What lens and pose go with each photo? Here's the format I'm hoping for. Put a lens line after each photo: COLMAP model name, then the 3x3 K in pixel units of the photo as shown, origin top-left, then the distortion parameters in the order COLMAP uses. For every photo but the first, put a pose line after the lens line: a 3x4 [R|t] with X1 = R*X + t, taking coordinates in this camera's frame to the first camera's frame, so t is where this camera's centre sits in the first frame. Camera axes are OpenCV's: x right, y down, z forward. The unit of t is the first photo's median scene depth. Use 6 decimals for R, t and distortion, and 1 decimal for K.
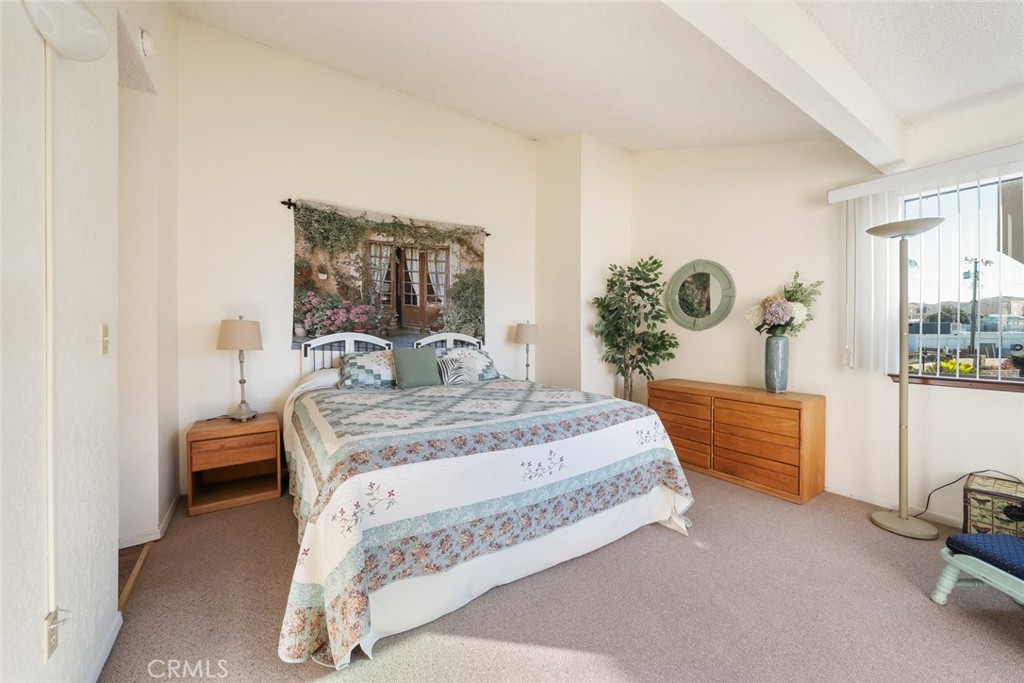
lens RADIAL K [[381.7, 0, 509.2], [0, 381.7, 338.0], [0, 0, 1]] dist [-0.003818, -0.000224]
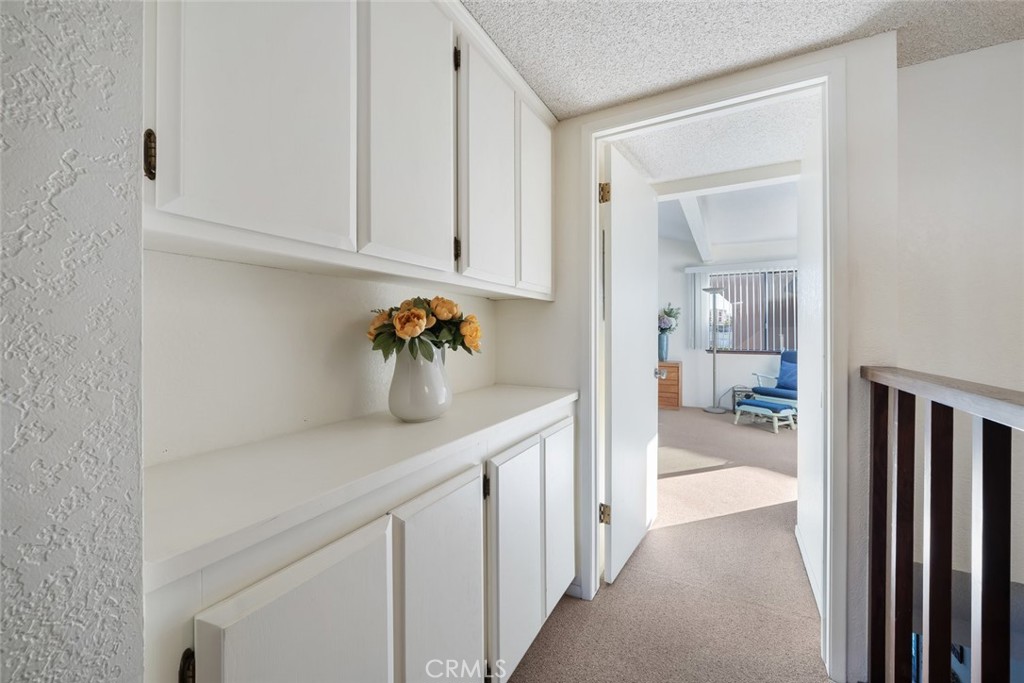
lens RADIAL K [[412.1, 0, 523.1], [0, 412.1, 331.3], [0, 0, 1]] dist [0.016172, 0.000179]
pose [[0.859140, -0.001096, 0.511739, -0.923900], [0.006616, 0.999938, -0.008966, -0.002460], [-0.511698, 0.011089, 0.859094, -0.442711]]
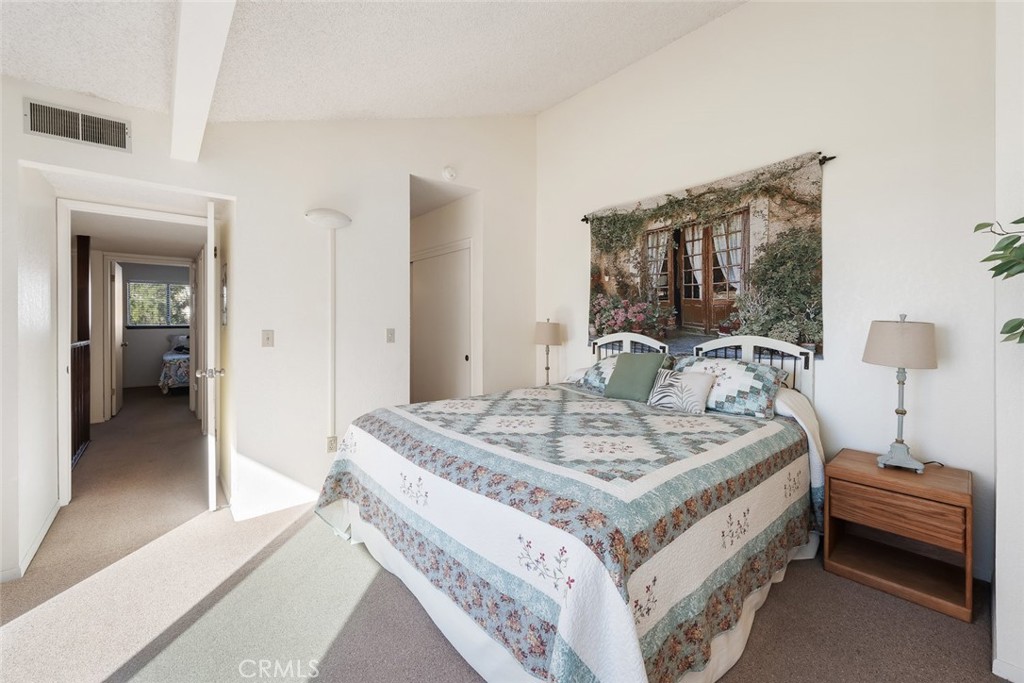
lens RADIAL K [[413.9, 0, 516.8], [0, 413.9, 321.8], [0, 0, 1]] dist [-0.002769, -0.000893]
pose [[0.130371, 0.001064, -0.991465, 0.571453], [-0.013503, 0.999909, -0.000703, -0.036048], [0.991373, 0.013479, 0.130374, 0.572073]]
